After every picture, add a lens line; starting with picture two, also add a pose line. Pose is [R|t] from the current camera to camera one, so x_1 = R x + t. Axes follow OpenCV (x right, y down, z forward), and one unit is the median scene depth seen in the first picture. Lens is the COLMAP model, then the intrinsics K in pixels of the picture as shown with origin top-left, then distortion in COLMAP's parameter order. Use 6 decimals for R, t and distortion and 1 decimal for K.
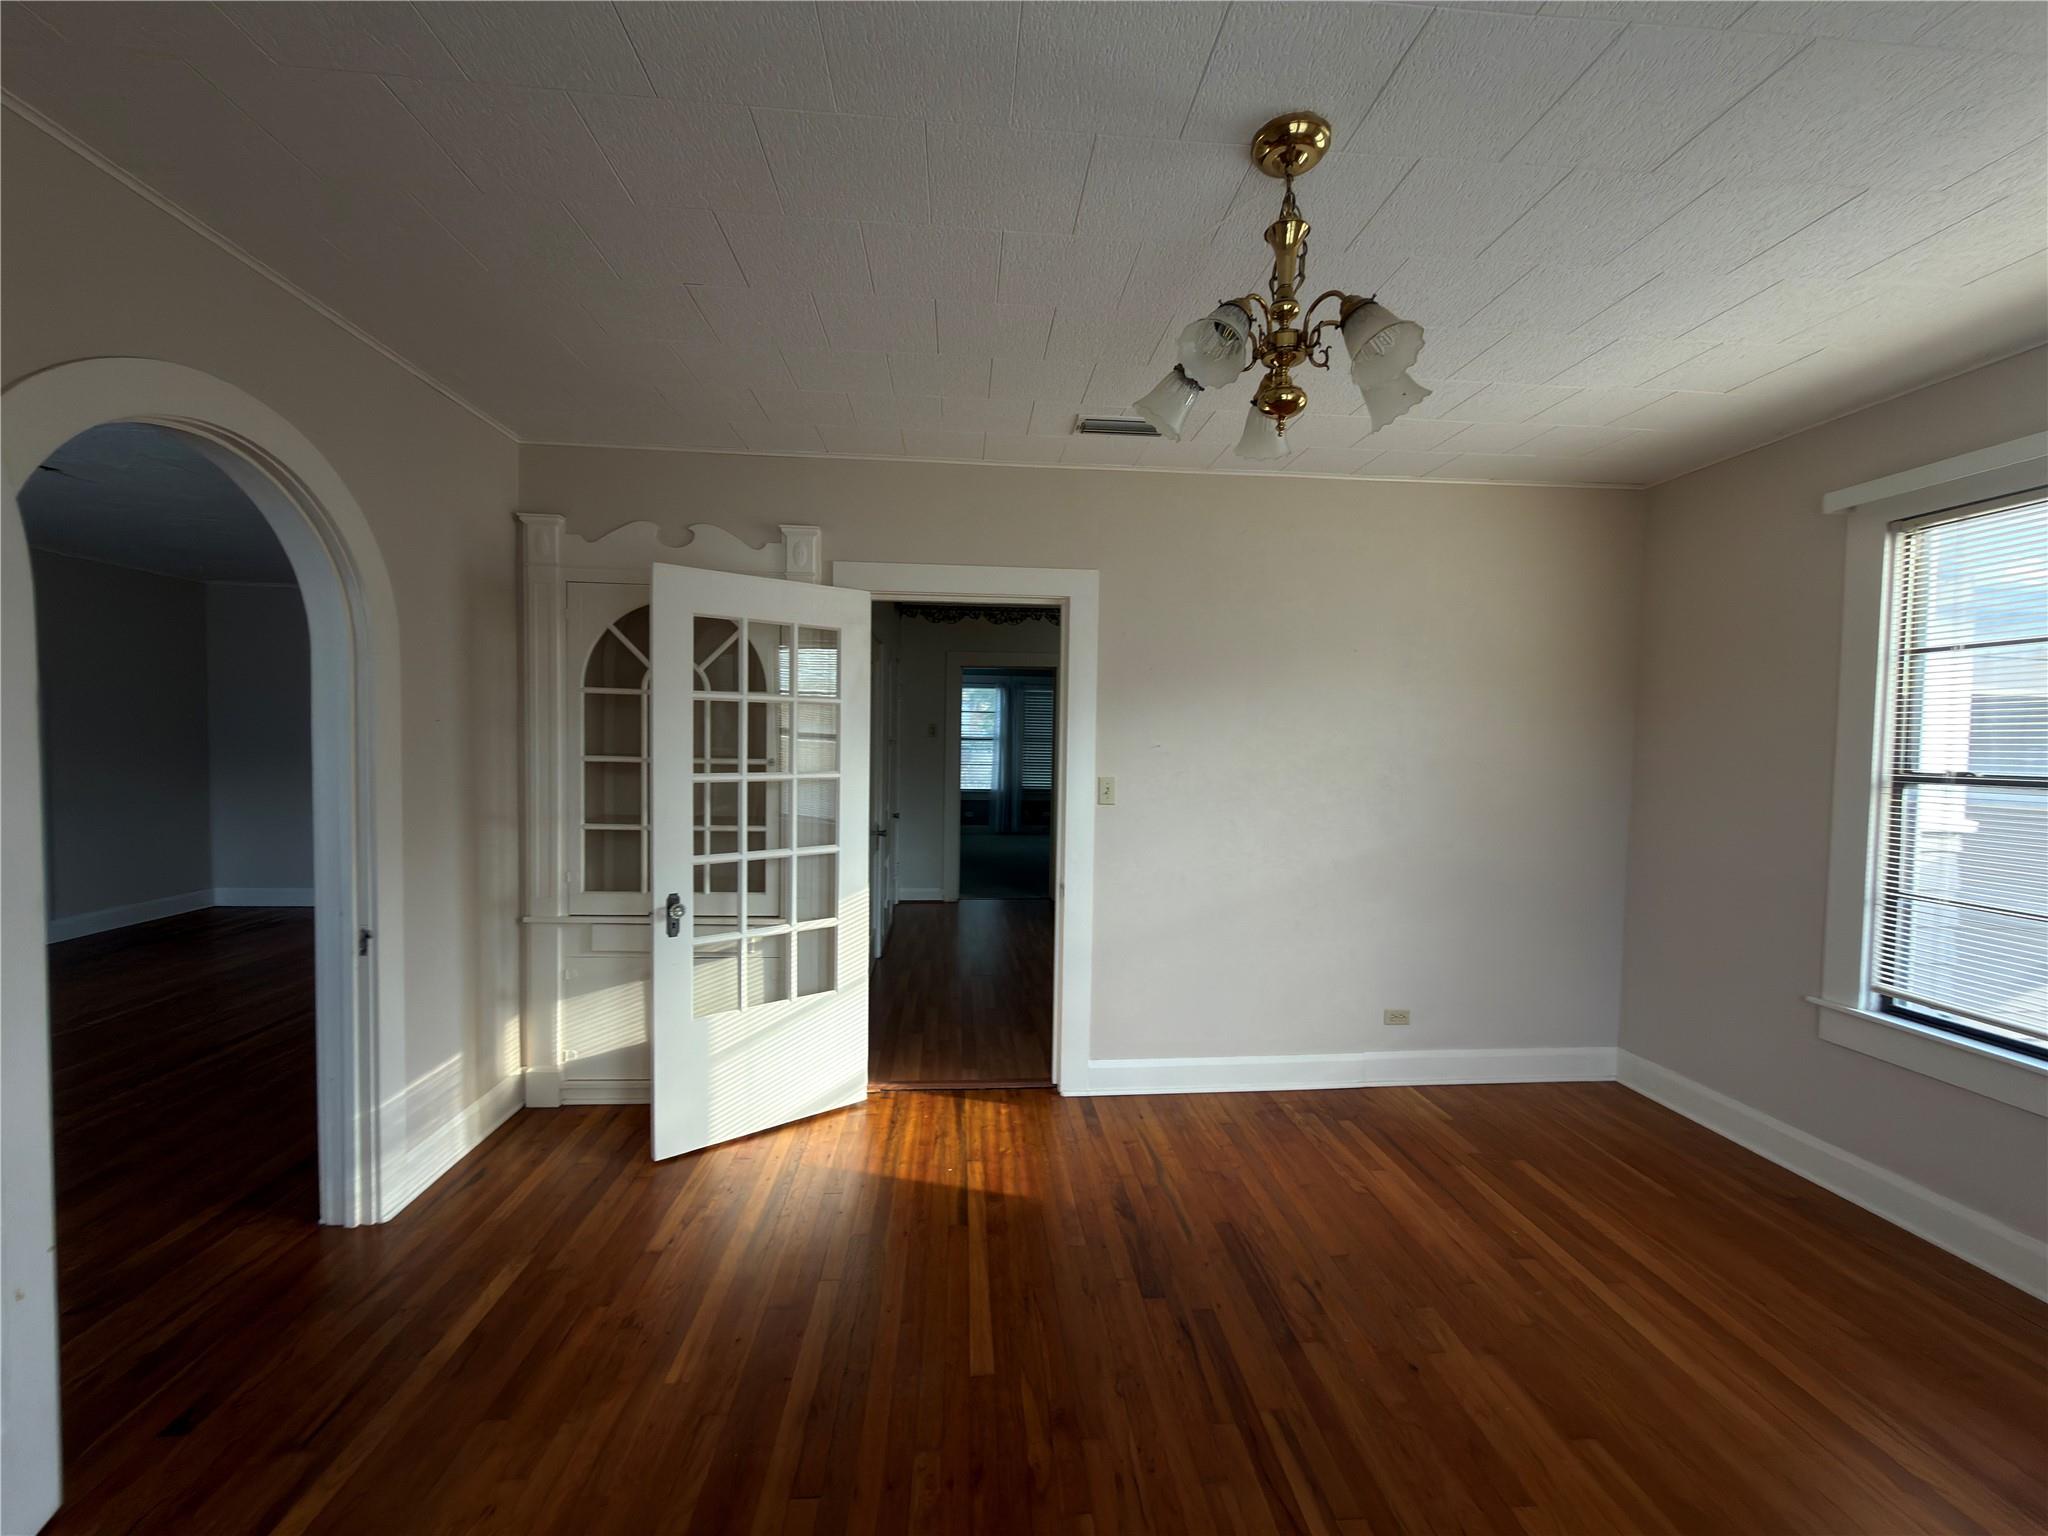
lens RADIAL K [[818.6, 0, 1022.6], [0, 818.6, 764.4], [0, 0, 1]] dist [-0.007641, 0.001624]
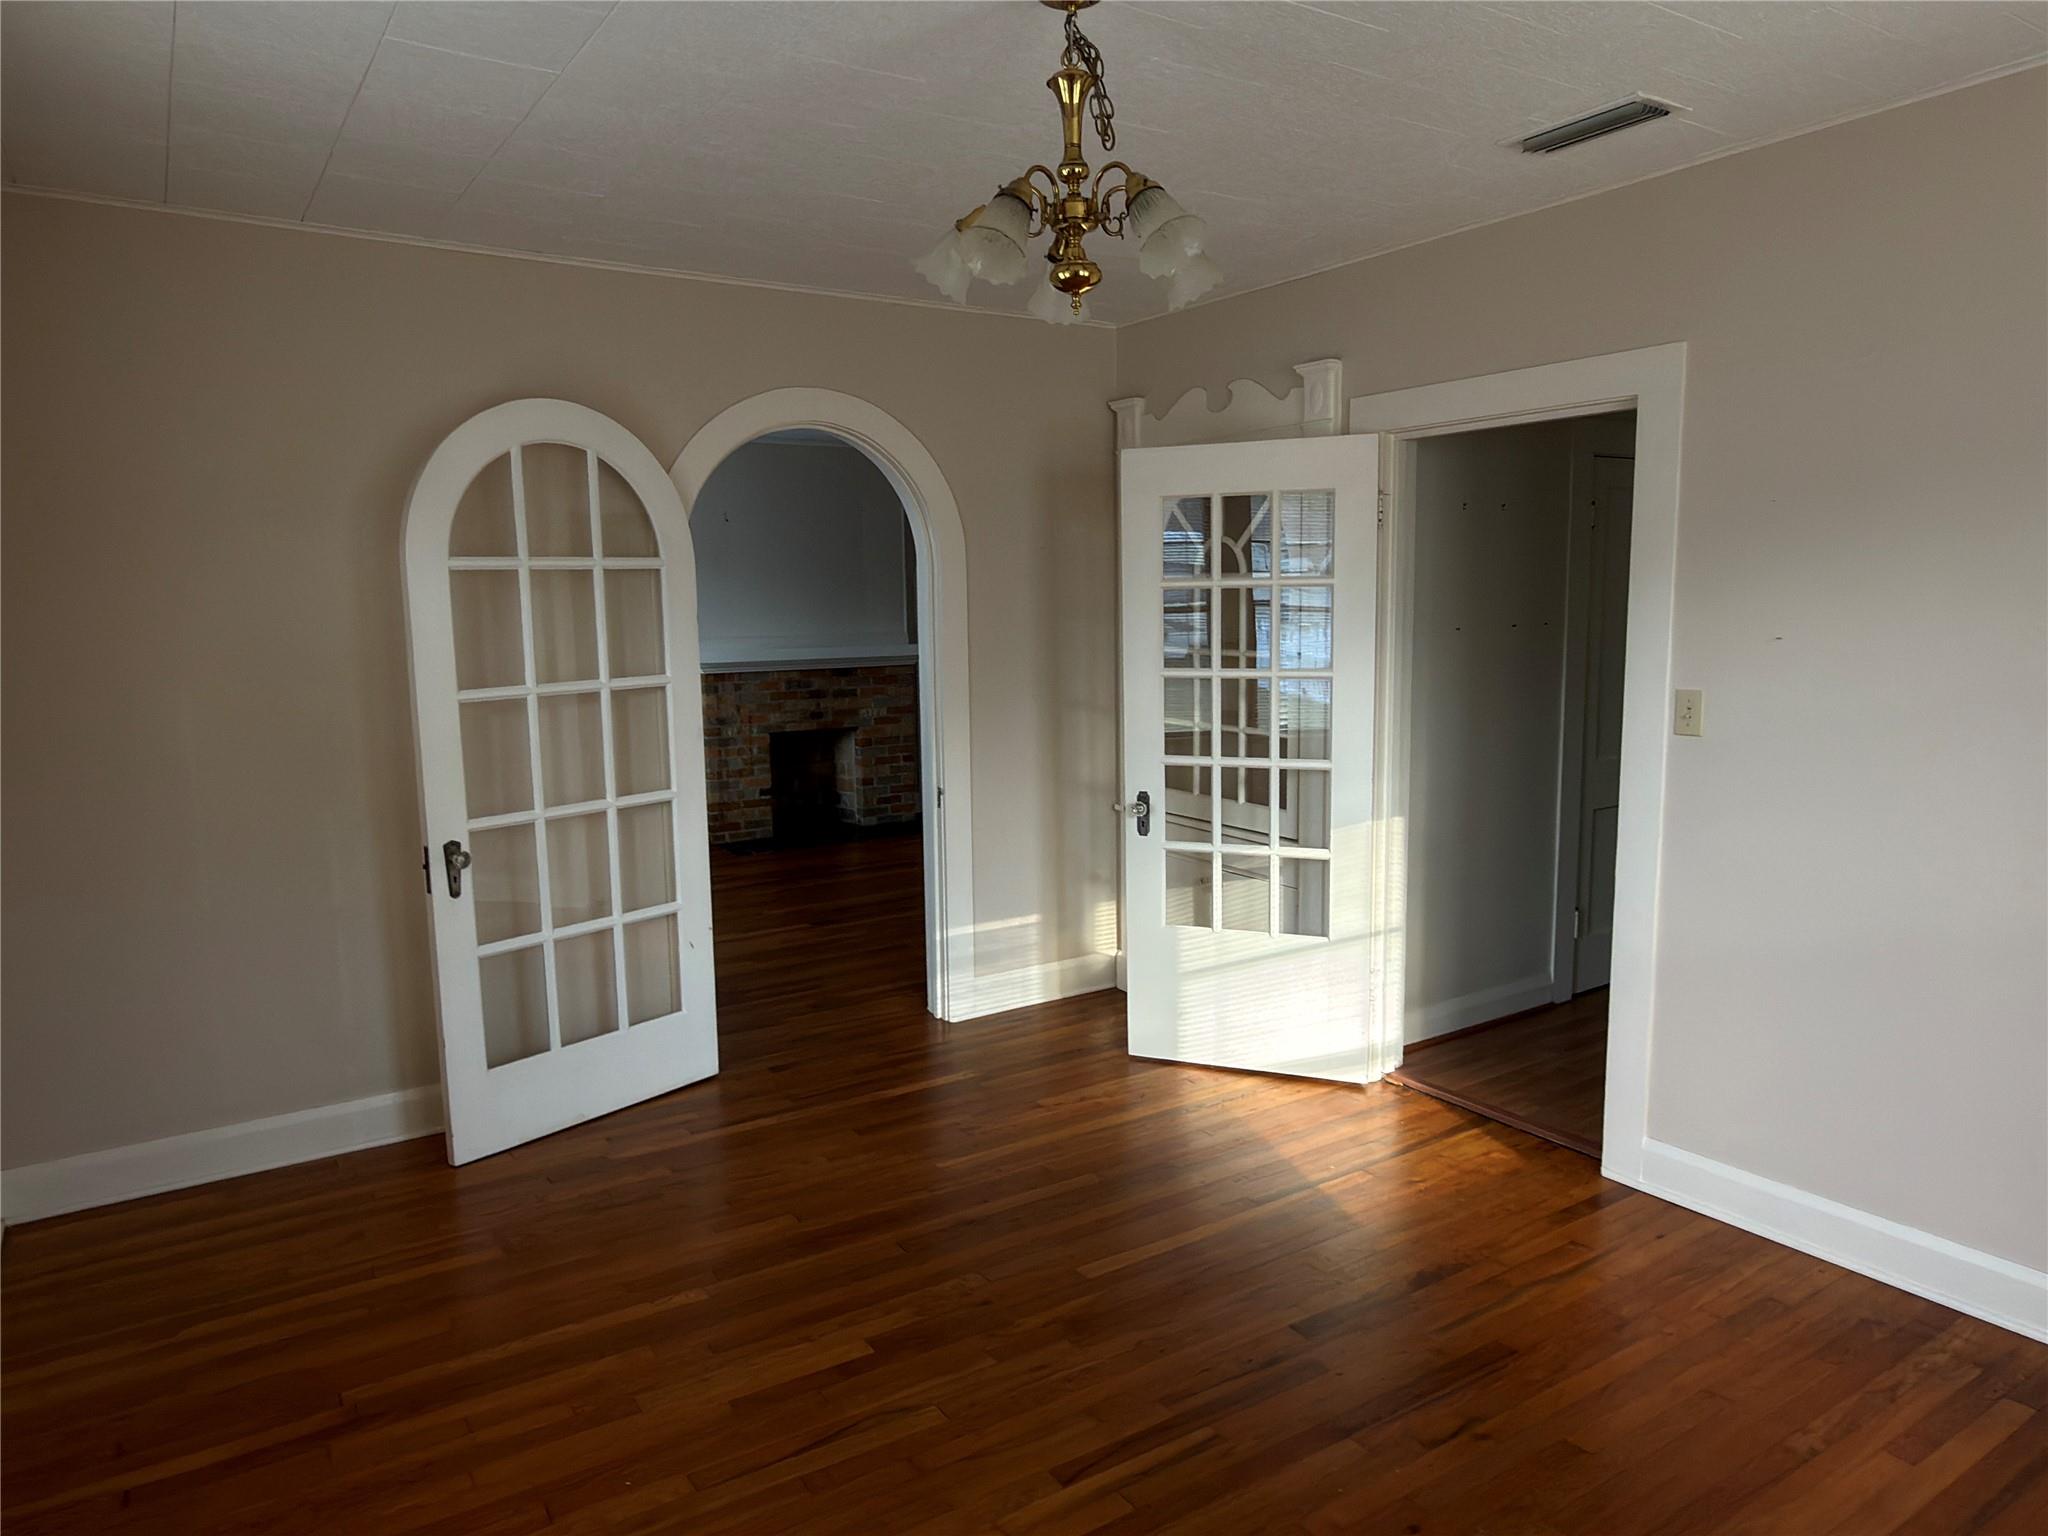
lens RADIAL K [[1328.7, 0, 1020.9], [0, 1328.7, 763.4], [0, 0, 1]] dist [-0.005475, 0.004155]
pose [[0.478631, 0.085356, -0.873857, 0.824468], [-0.007925, 0.995643, 0.092911, -0.018364], [0.877980, -0.037545, 0.477222, 0.113799]]
